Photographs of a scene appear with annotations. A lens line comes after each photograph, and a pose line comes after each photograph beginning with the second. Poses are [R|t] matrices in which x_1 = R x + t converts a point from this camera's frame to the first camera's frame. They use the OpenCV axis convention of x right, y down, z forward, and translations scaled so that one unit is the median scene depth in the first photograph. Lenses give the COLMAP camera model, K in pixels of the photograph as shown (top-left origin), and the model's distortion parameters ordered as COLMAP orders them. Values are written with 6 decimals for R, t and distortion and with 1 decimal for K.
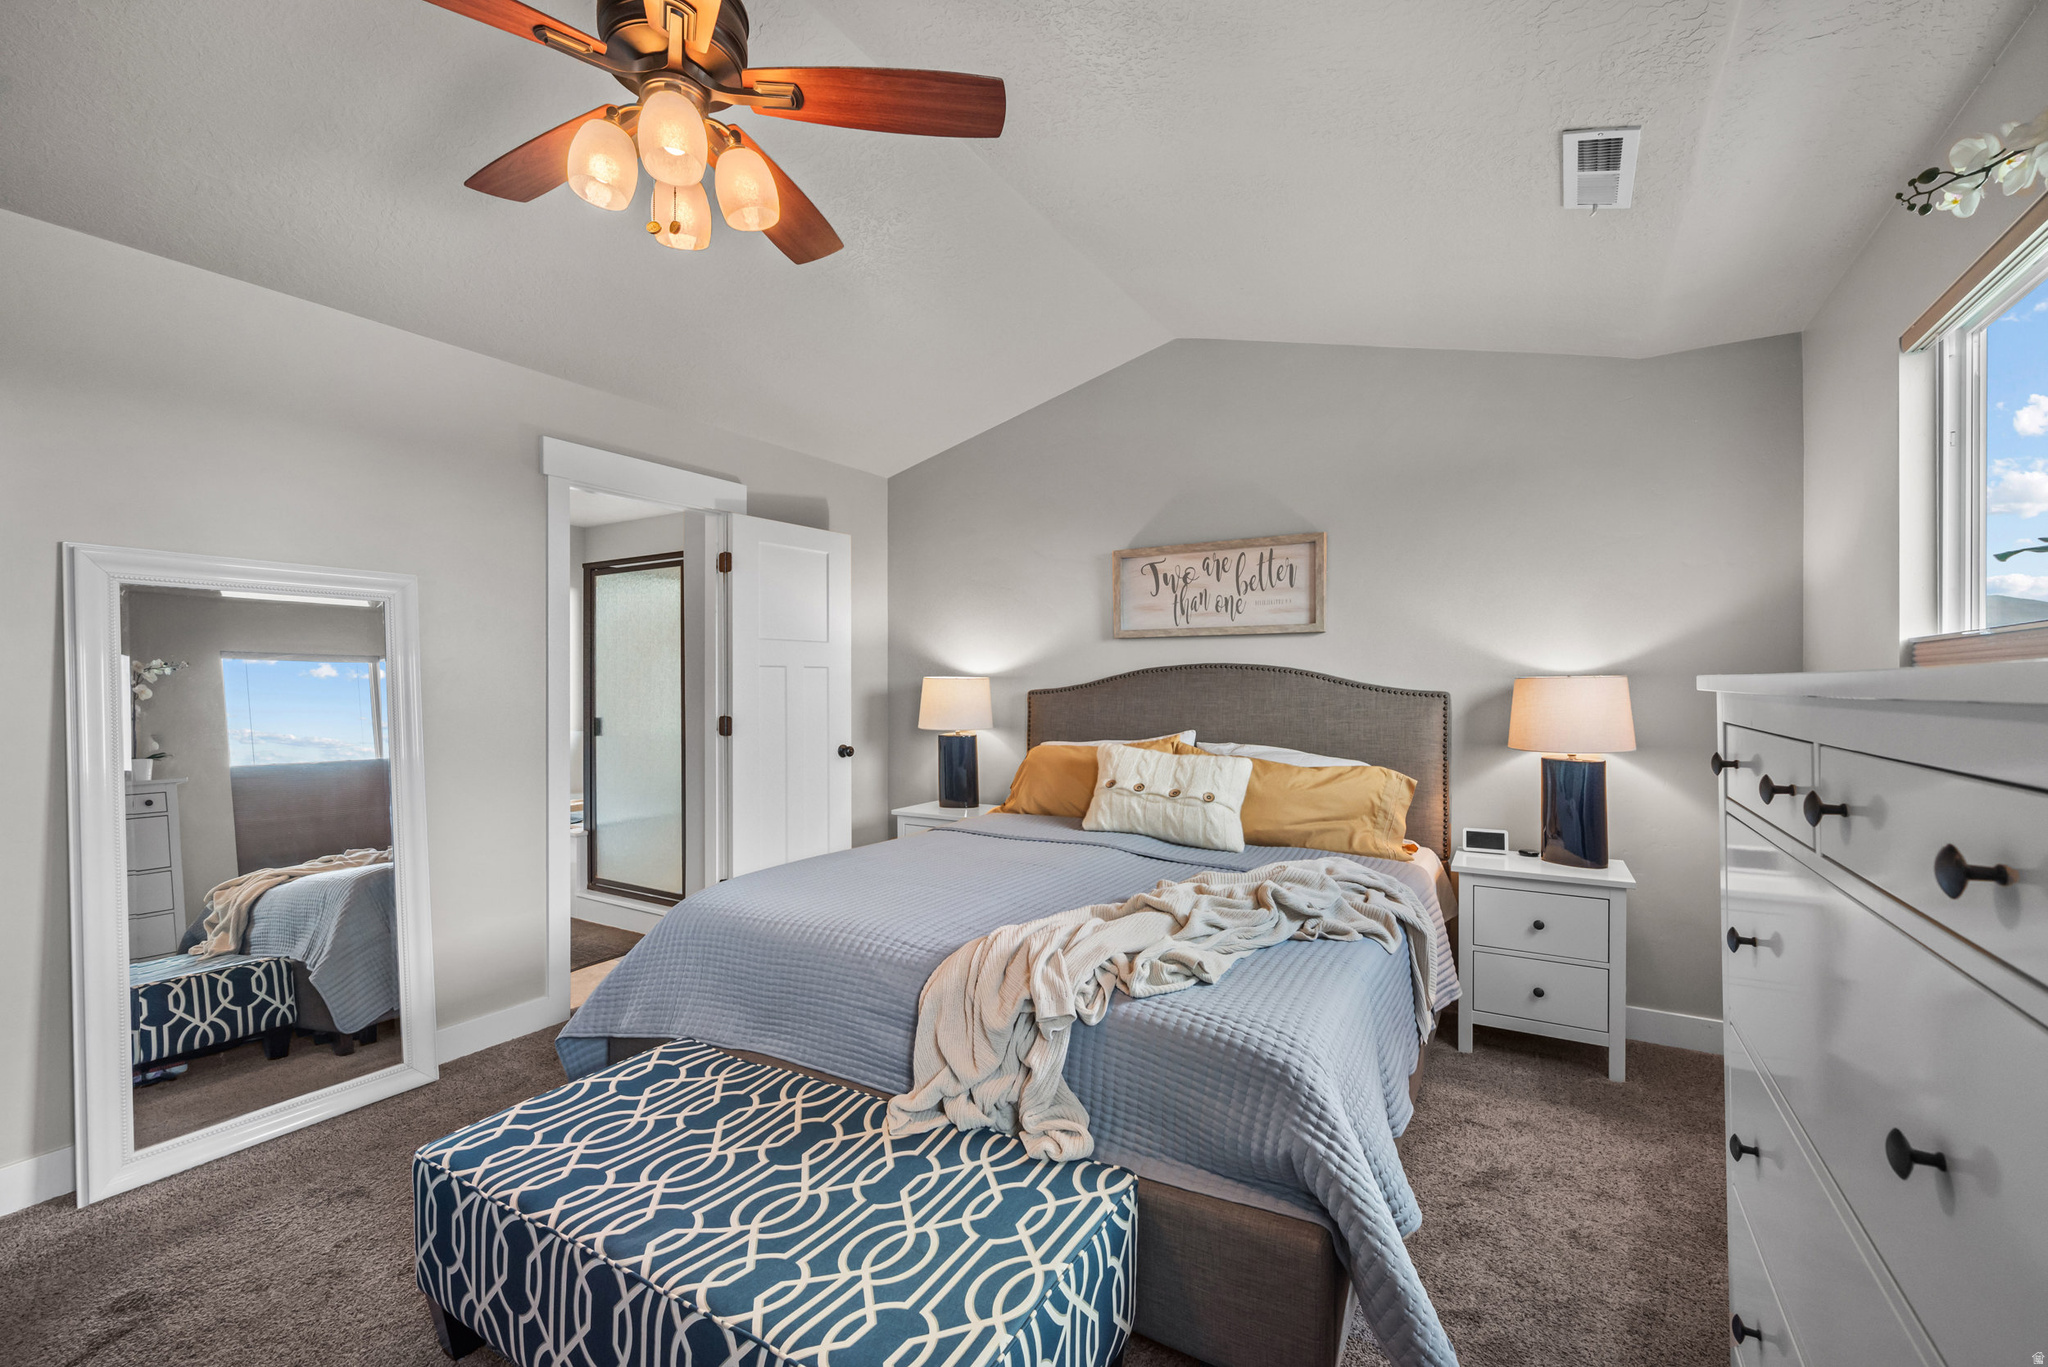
lens RADIAL K [[852.5, 0, 1025.3], [0, 852.5, 691.2], [0, 0, 1]] dist [-0.000129, 0.000004]
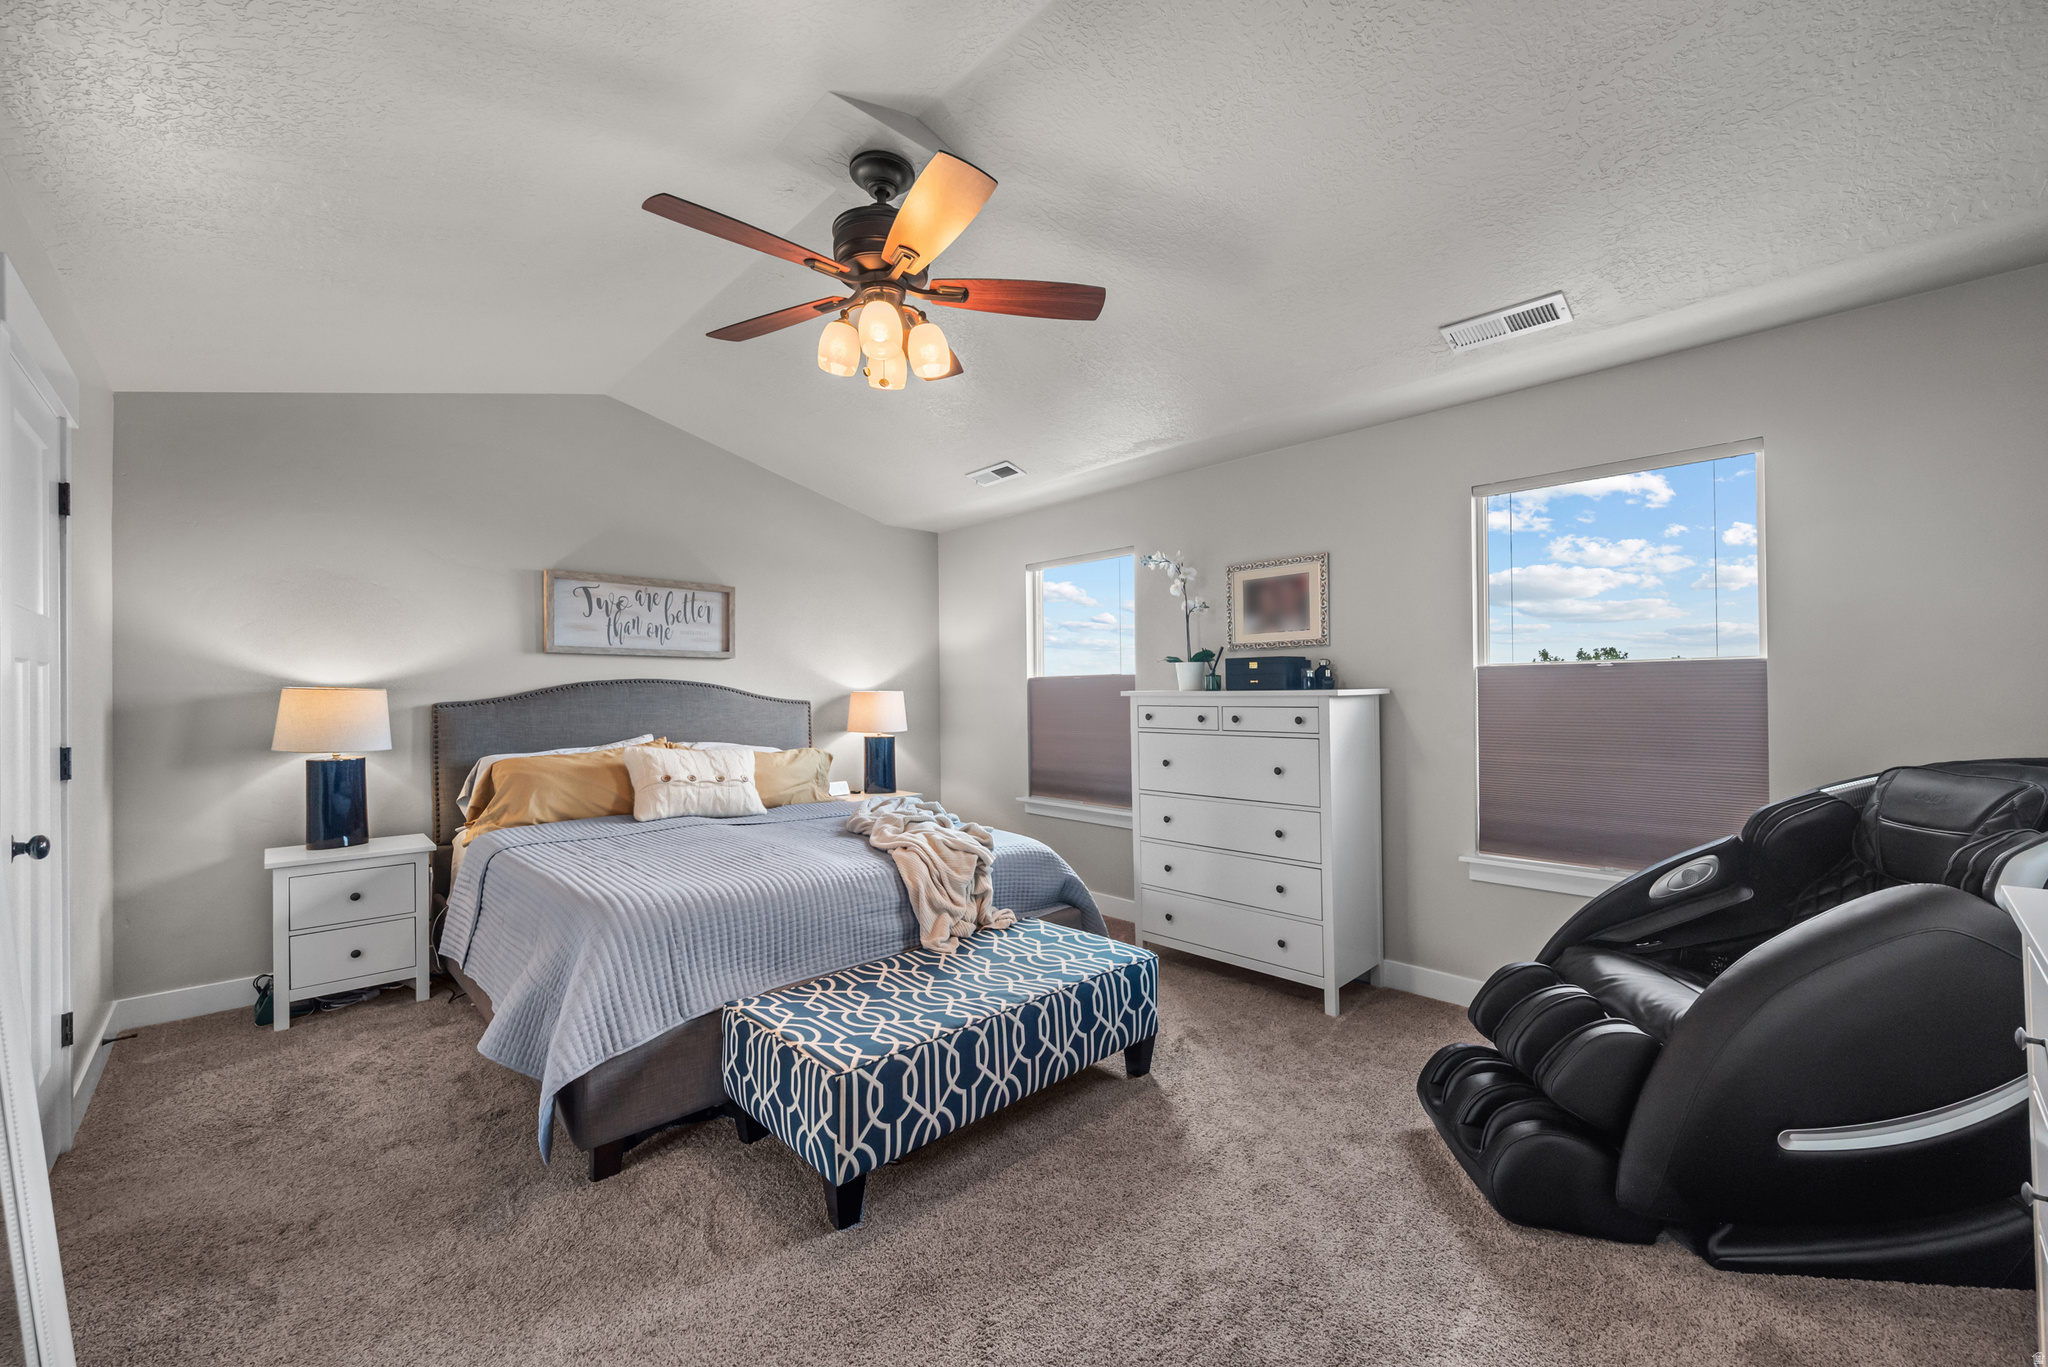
lens RADIAL K [[814.0, 0, 1024.5], [0, 814.0, 688.1], [0, 0, 1]] dist [0.000011, 0.000009]
pose [[0.268693, 0.007873, 0.963194, -0.780184], [0.011033, 0.999876, -0.011251, -0.000675], [-0.963163, 0.013650, 0.268573, 0.181061]]
